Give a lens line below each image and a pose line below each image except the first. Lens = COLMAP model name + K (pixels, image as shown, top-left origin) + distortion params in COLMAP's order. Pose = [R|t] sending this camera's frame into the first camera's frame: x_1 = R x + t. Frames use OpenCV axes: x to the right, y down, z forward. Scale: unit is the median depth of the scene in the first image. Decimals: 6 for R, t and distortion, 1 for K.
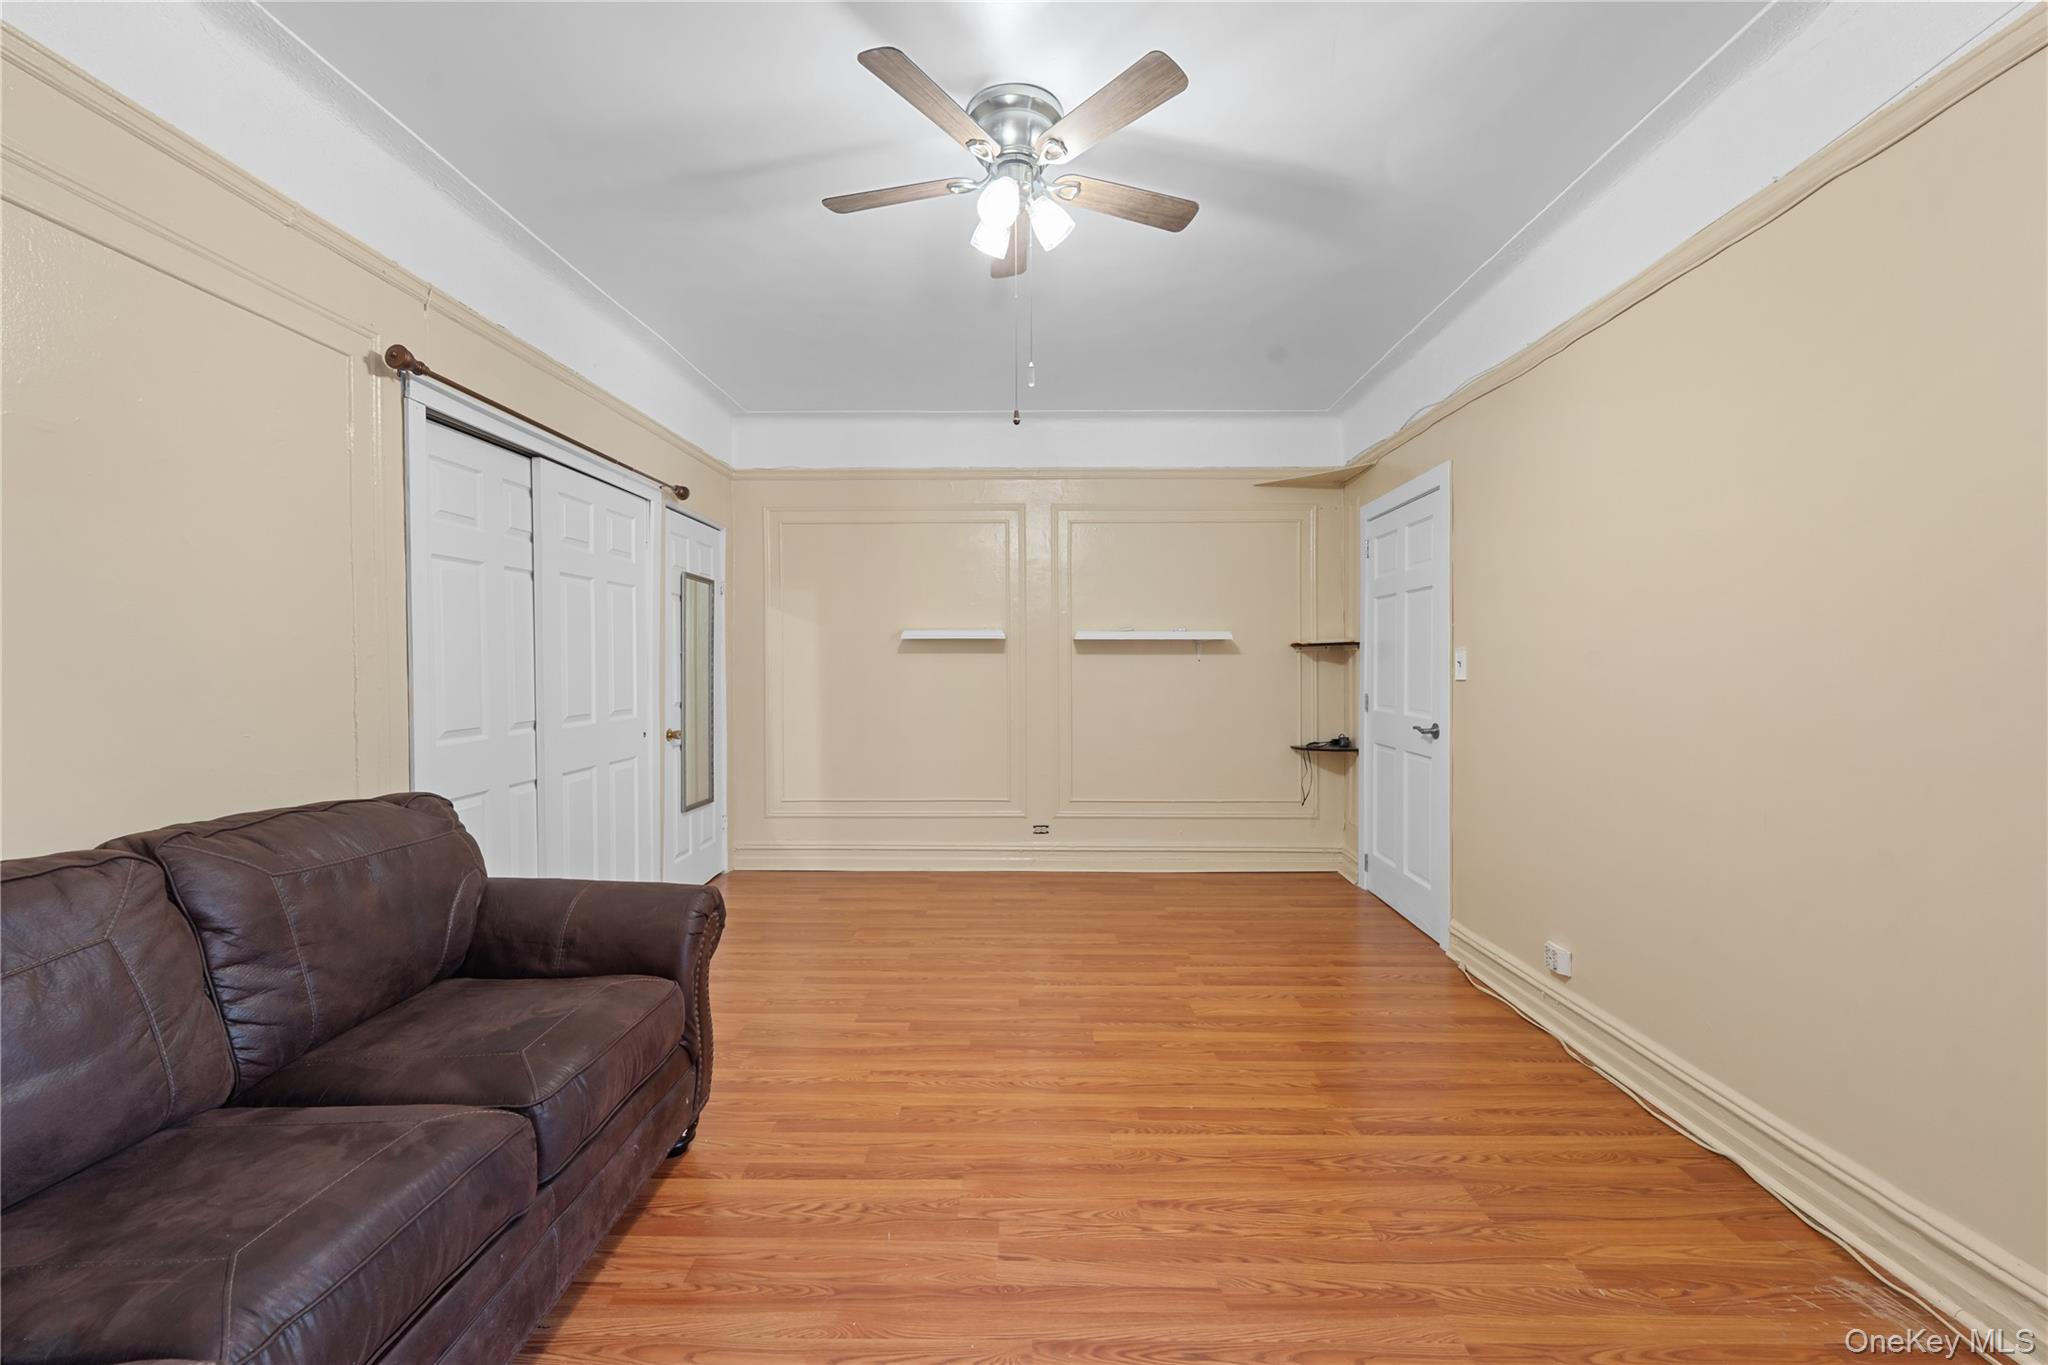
lens RADIAL K [[827.0, 0, 1026.1], [0, 827.0, 673.5], [0, 0, 1]] dist [-0.000790, -0.001536]
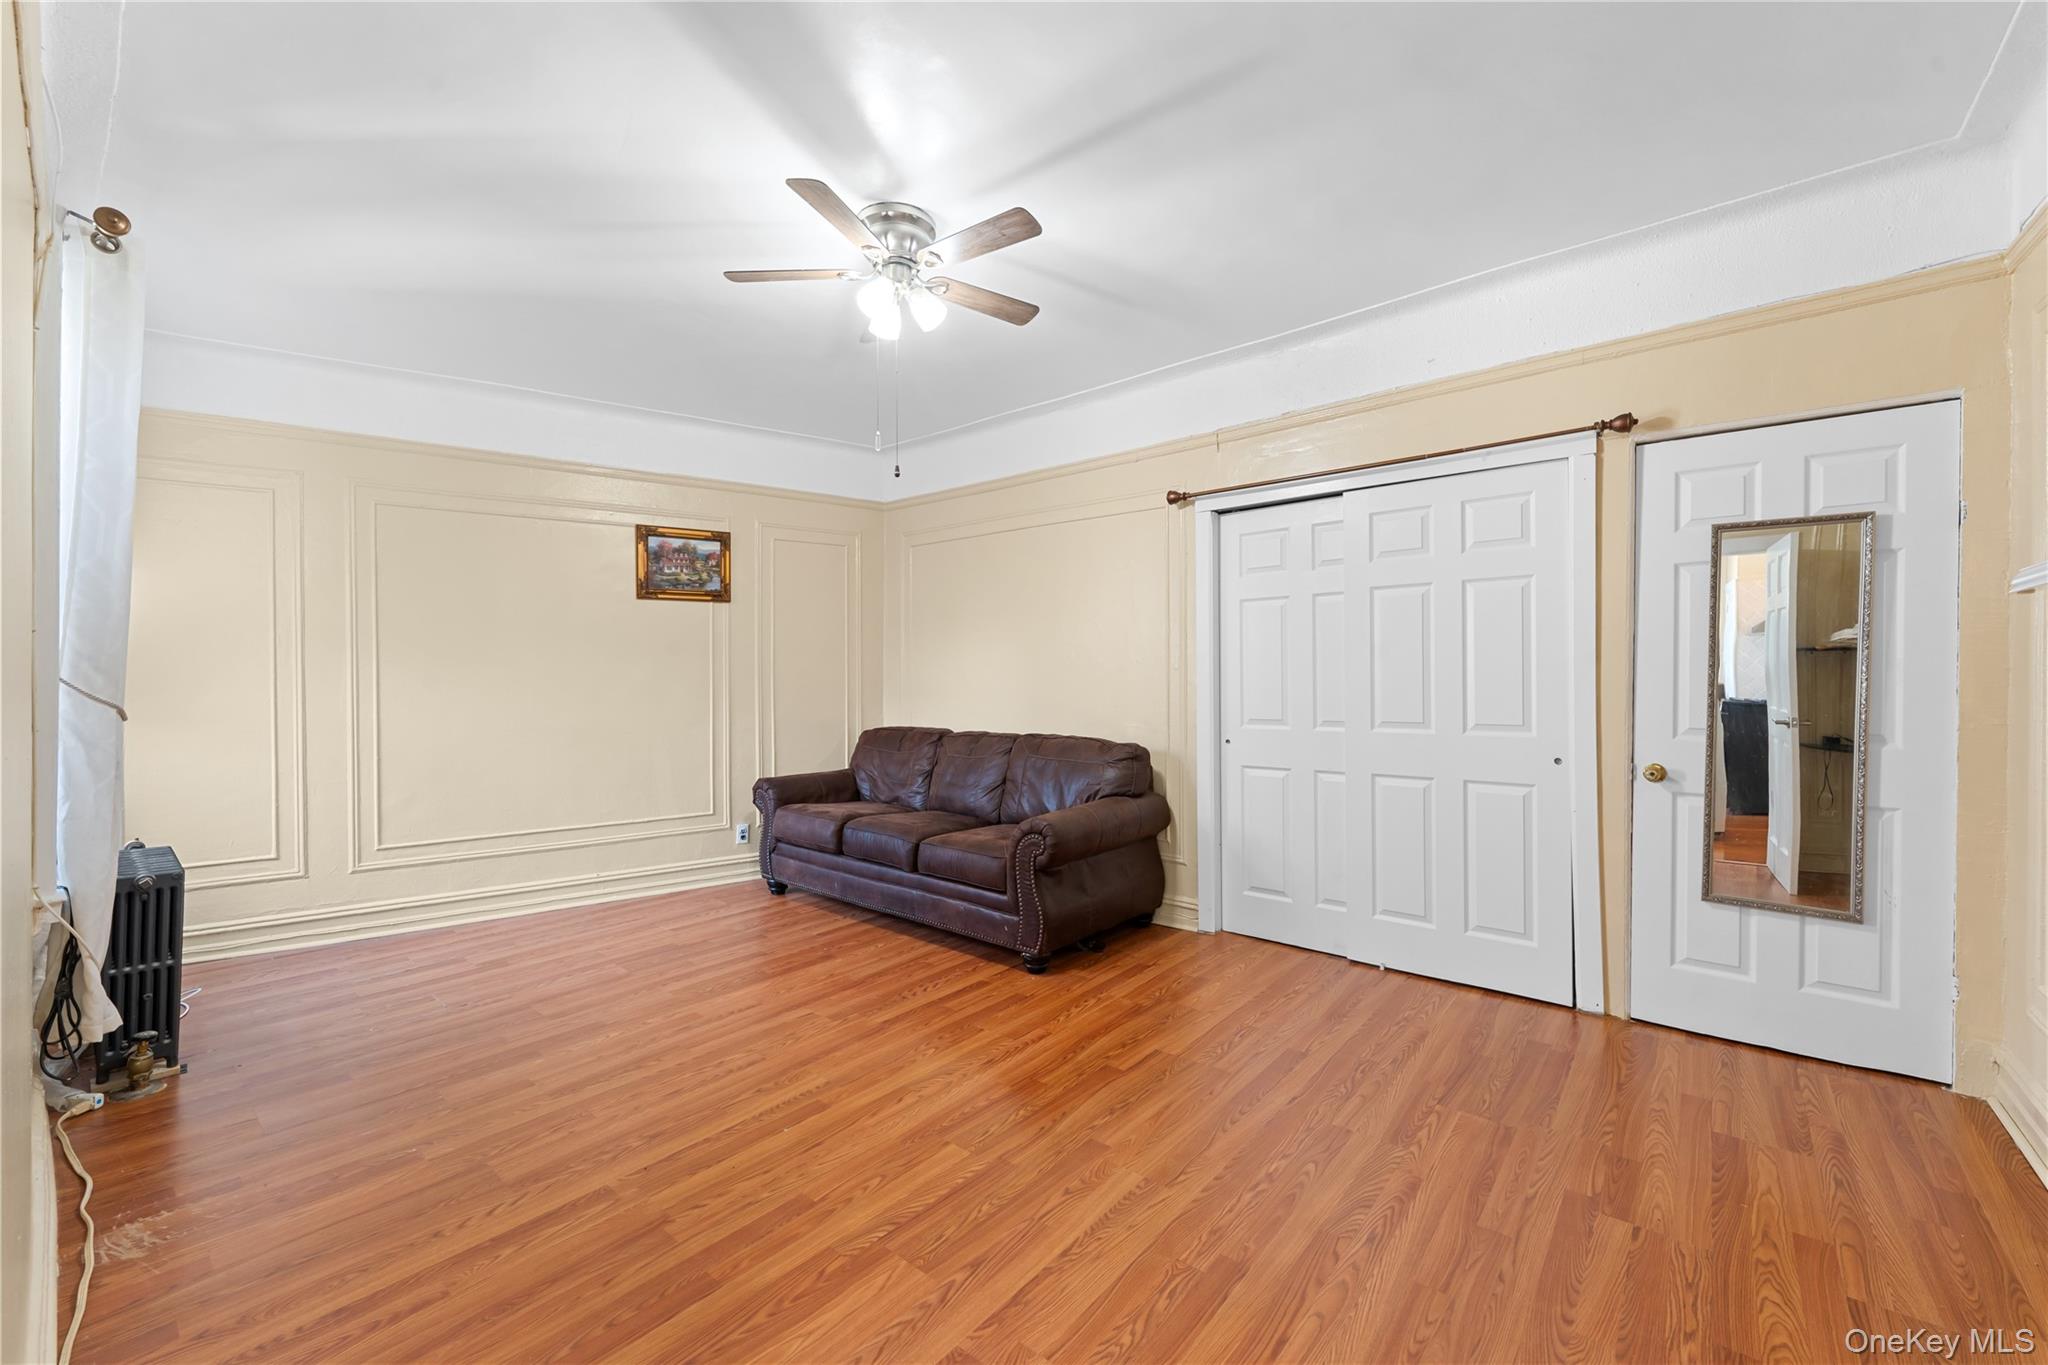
lens RADIAL K [[827.0, 0, 1020.8], [0, 827.0, 677.7], [0, 0, 1]] dist [-0.000790, -0.001536]
pose [[-0.639704, 0.006524, -0.768594, 0.789154], [-0.004193, 0.999919, 0.011977, -0.022538], [0.768610, 0.010884, -0.639625, 1.879658]]
